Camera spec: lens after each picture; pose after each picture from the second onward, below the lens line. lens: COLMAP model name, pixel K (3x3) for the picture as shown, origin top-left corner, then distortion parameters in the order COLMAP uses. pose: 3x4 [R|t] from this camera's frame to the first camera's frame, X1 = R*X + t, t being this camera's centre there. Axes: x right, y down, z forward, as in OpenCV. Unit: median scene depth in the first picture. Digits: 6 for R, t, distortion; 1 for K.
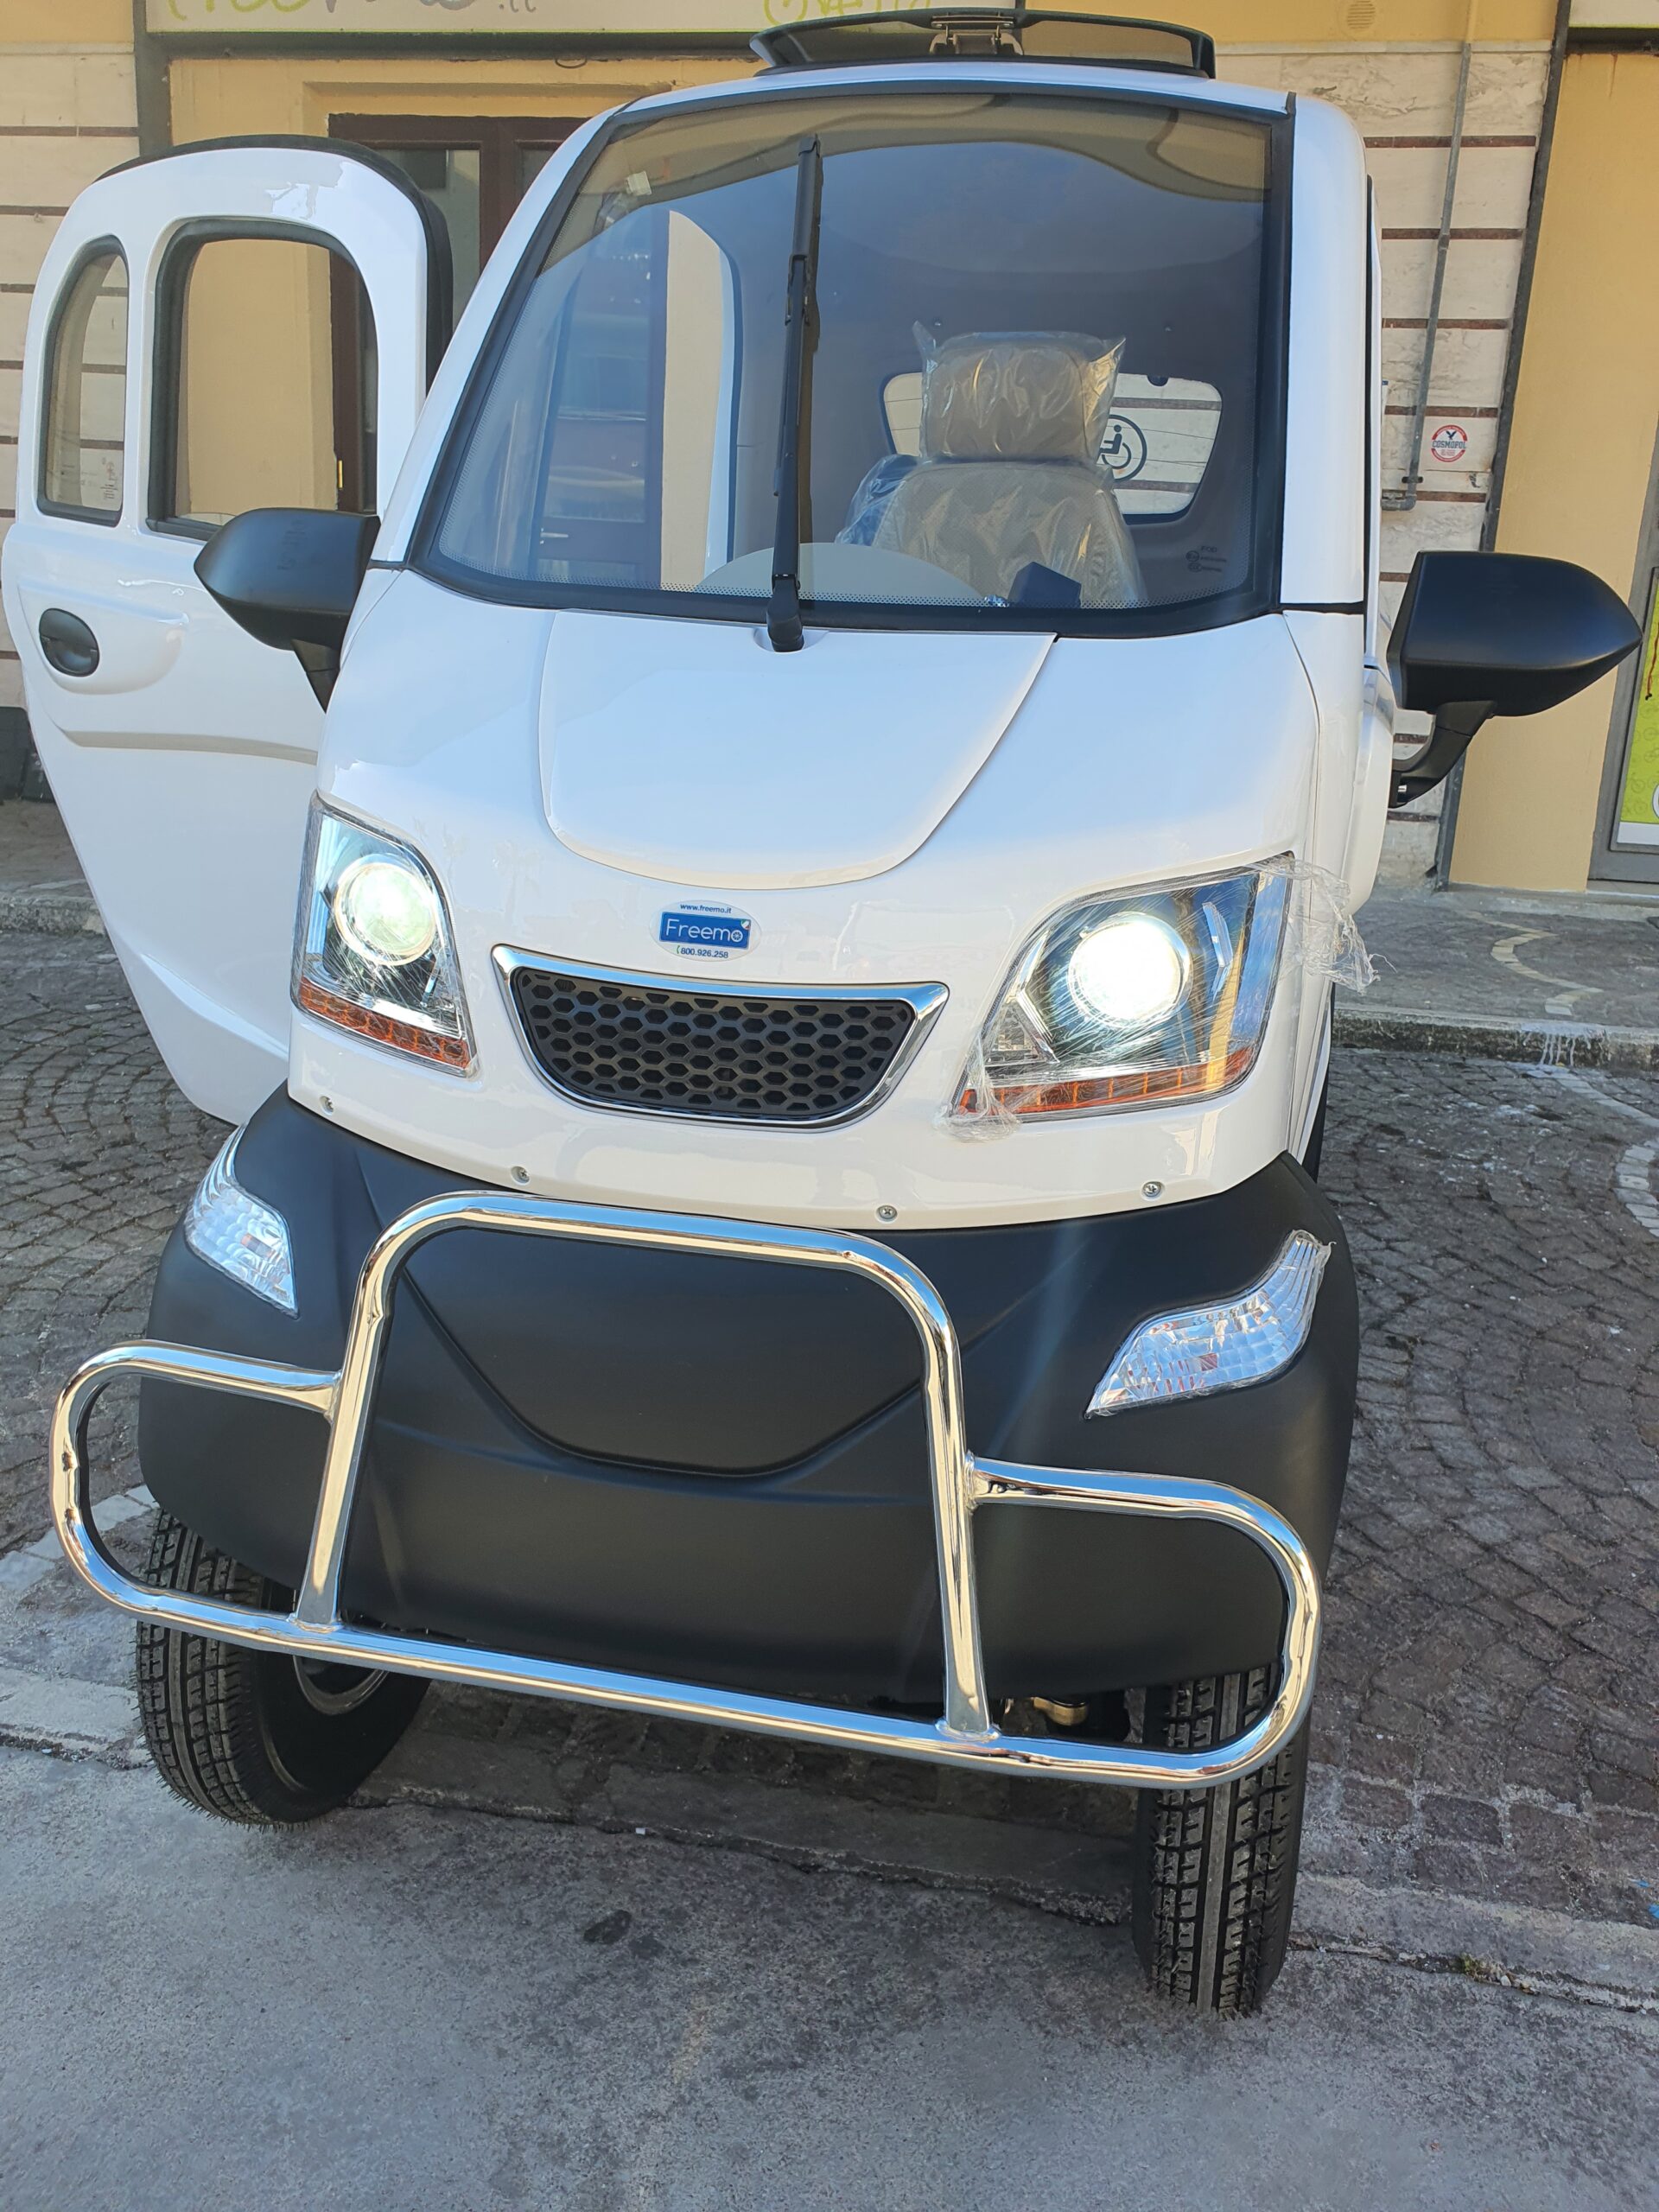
lens RADIAL K [[1741.0, 0, 853.3], [0, 1741.0, 1093.2], [0, 0, 1]] dist [-0.053957, 0.122054]
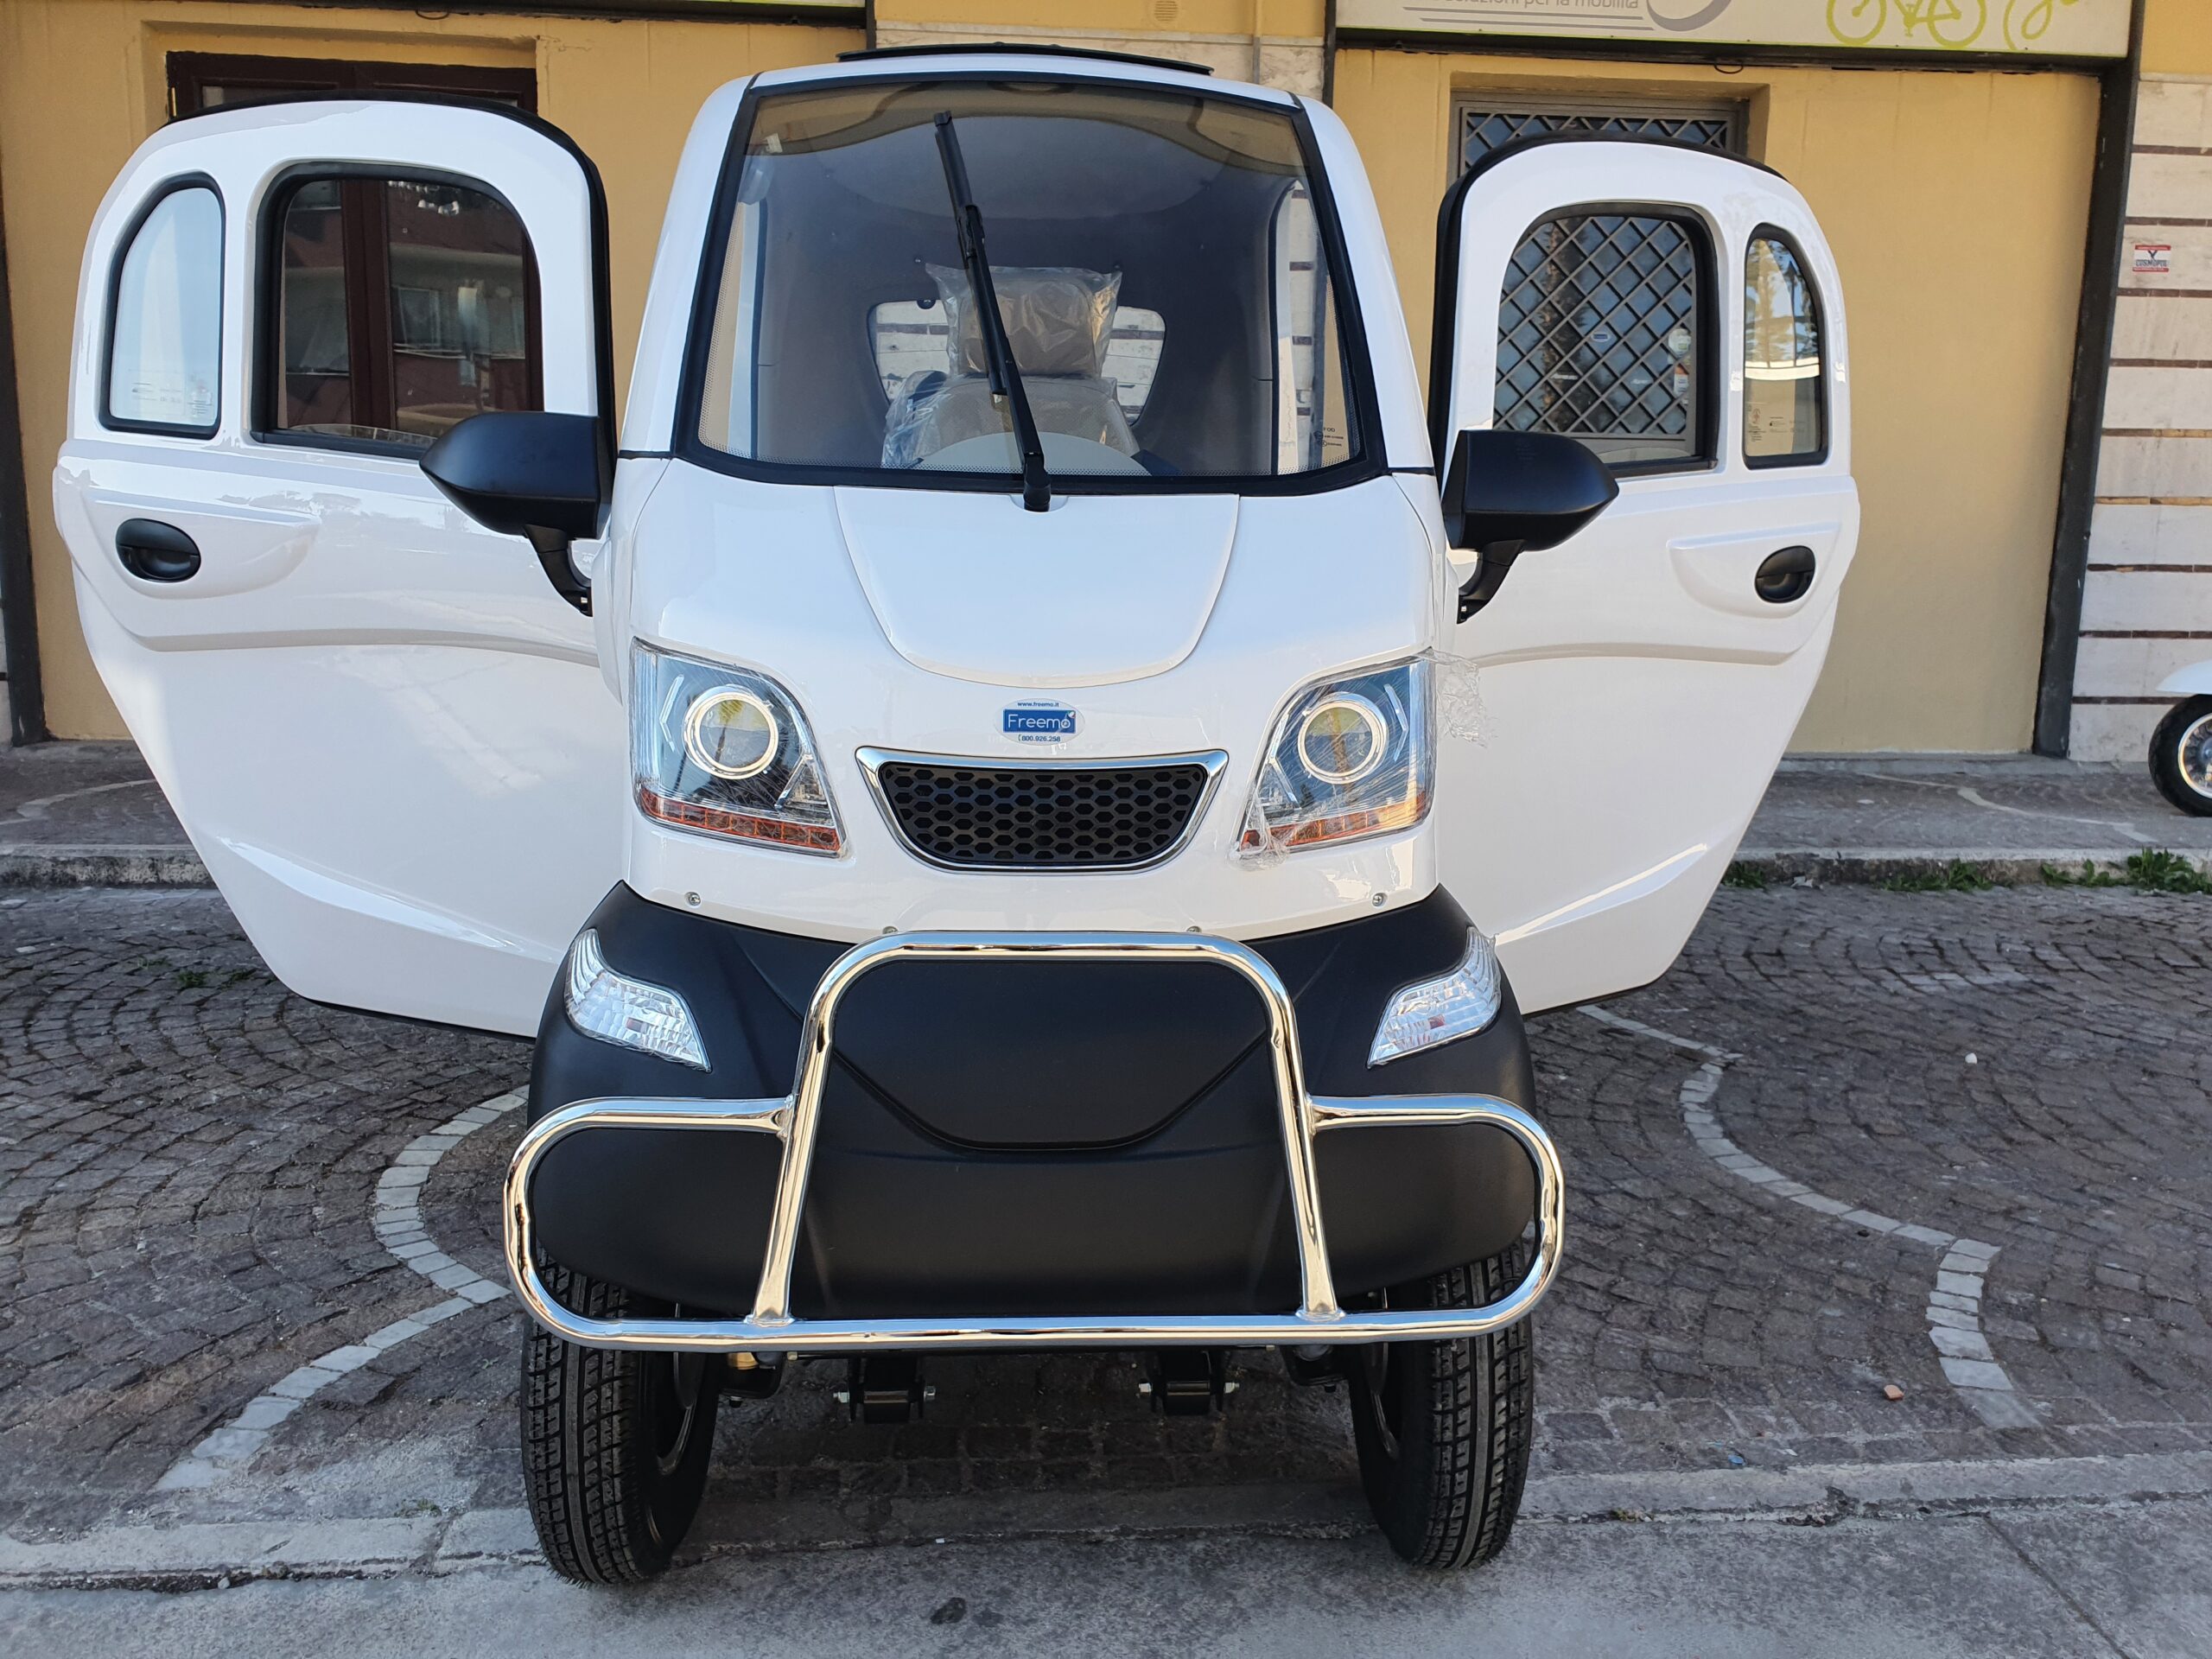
lens RADIAL K [[1696.0, 0, 1137.1], [0, 1696.0, 841.5], [0, 0, 1]] dist [-0.009203, 0.036529]
pose [[0.965385, -0.077224, 0.249134, -0.267760], [0.099105, 0.992132, -0.076498, 0.077022], [-0.241266, 0.098540, 0.965443, -0.166370]]
